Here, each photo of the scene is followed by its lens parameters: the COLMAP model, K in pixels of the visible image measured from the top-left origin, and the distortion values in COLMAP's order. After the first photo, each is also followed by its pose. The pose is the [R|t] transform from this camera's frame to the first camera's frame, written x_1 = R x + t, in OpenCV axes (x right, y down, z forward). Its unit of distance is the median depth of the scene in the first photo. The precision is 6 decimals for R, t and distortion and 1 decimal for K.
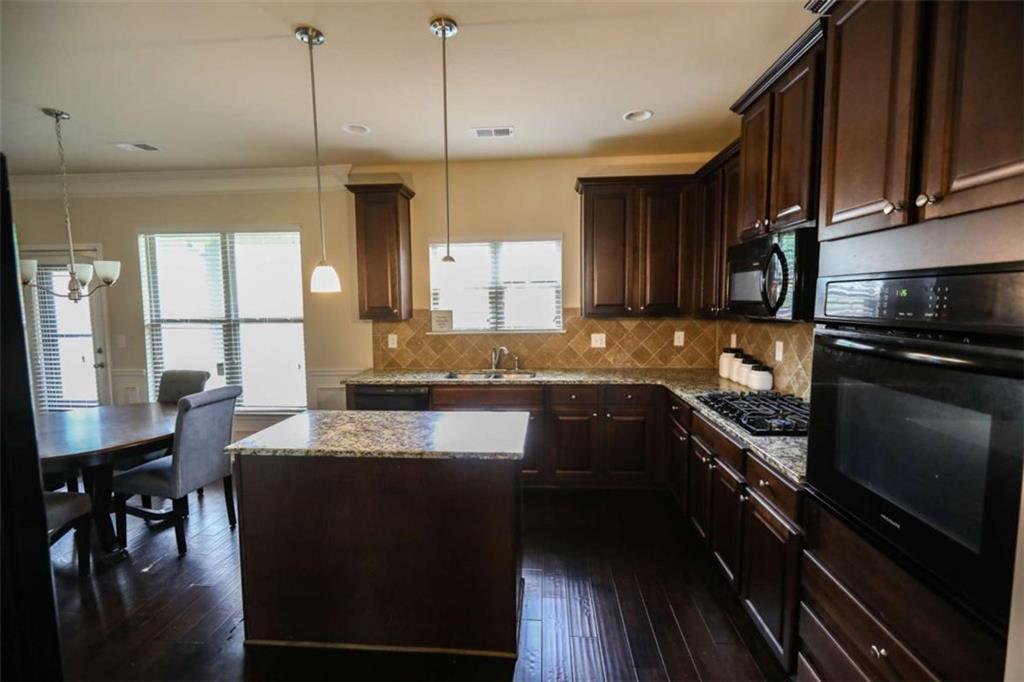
lens RADIAL K [[454.1, 0, 514.8], [0, 454.1, 329.5], [0, 0, 1]] dist [-0.001214, -0.000179]
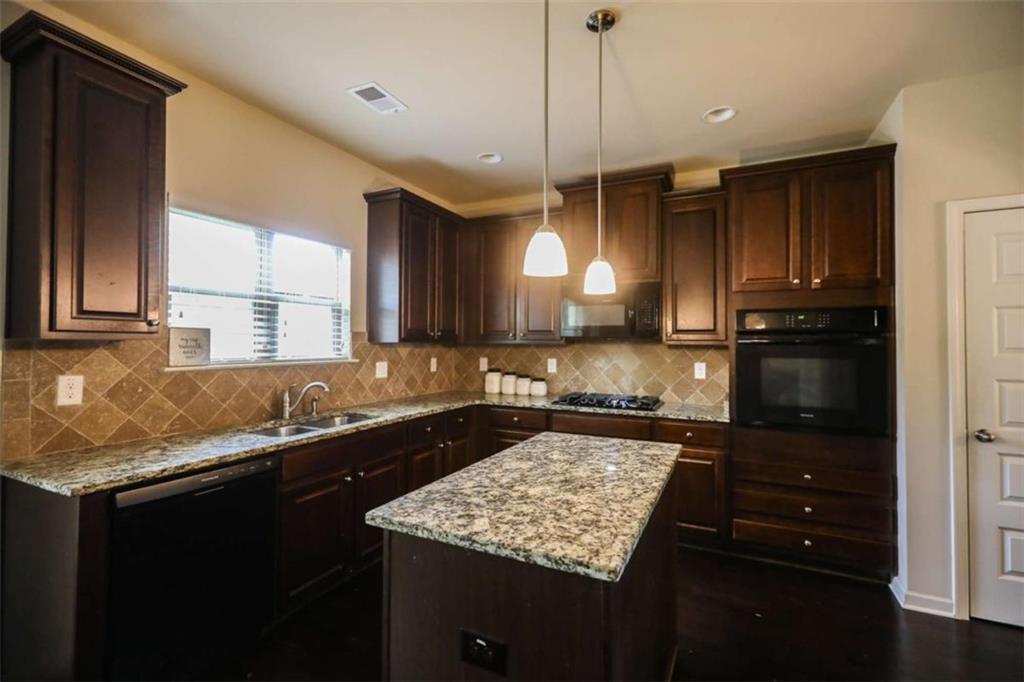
lens RADIAL K [[454.1, 0, 508.9], [0, 454.1, 337.9], [0, 0, 1]] dist [-0.001214, -0.000179]
pose [[0.370057, 0.027237, 0.928610, -0.532973], [0.050492, 0.997503, -0.049379, 0.018253], [-0.927636, 0.065161, 0.367758, 0.431559]]
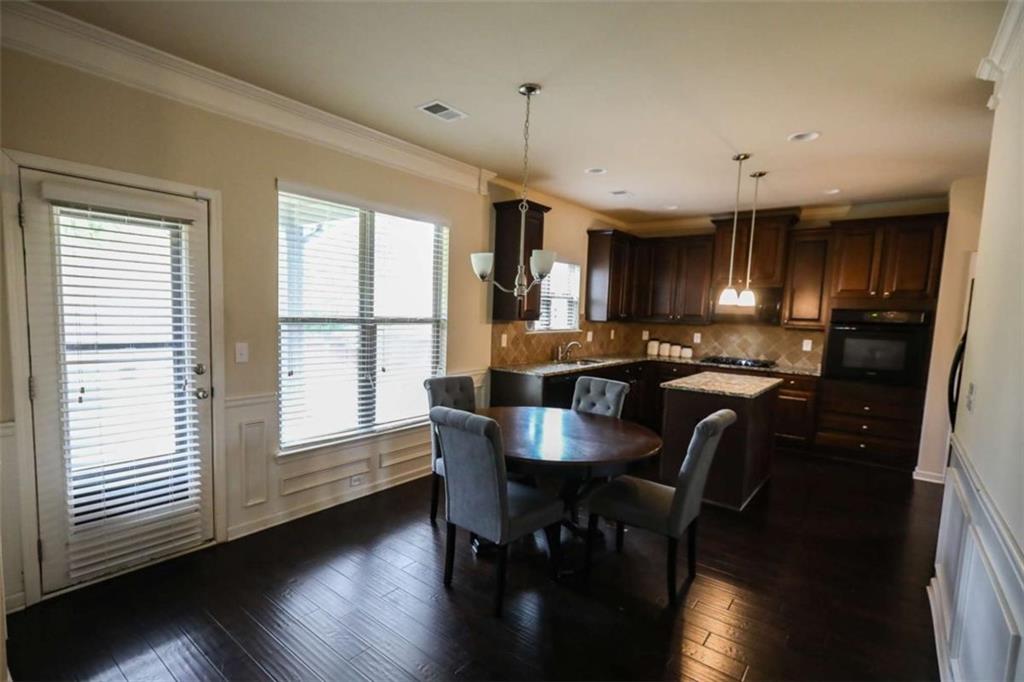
lens RADIAL K [[494.2, 0, 468.8], [0, 494.2, 357.1], [0, 0, 1]] dist [0.002044, -0.000477]
pose [[0.592457, -0.049766, 0.804063, -1.307552], [0.014775, 0.998593, 0.050920, 0.003570], [-0.805466, -0.018288, 0.592359, 0.357362]]
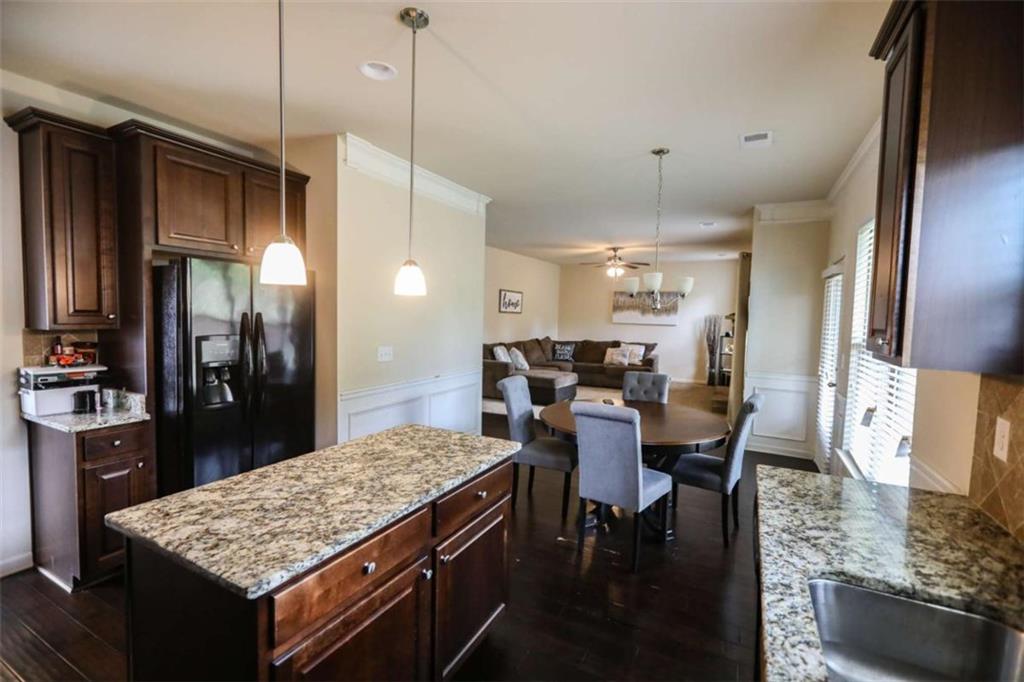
lens RADIAL K [[454.1, 0, 510.4], [0, 454.1, 335.3], [0, 0, 1]] dist [-0.001214, -0.000179]
pose [[-0.397103, 0.048993, -0.916466, 0.177724], [-0.074757, 0.993529, 0.085505, -0.049634], [0.914725, 0.102467, -0.390870, 0.810538]]
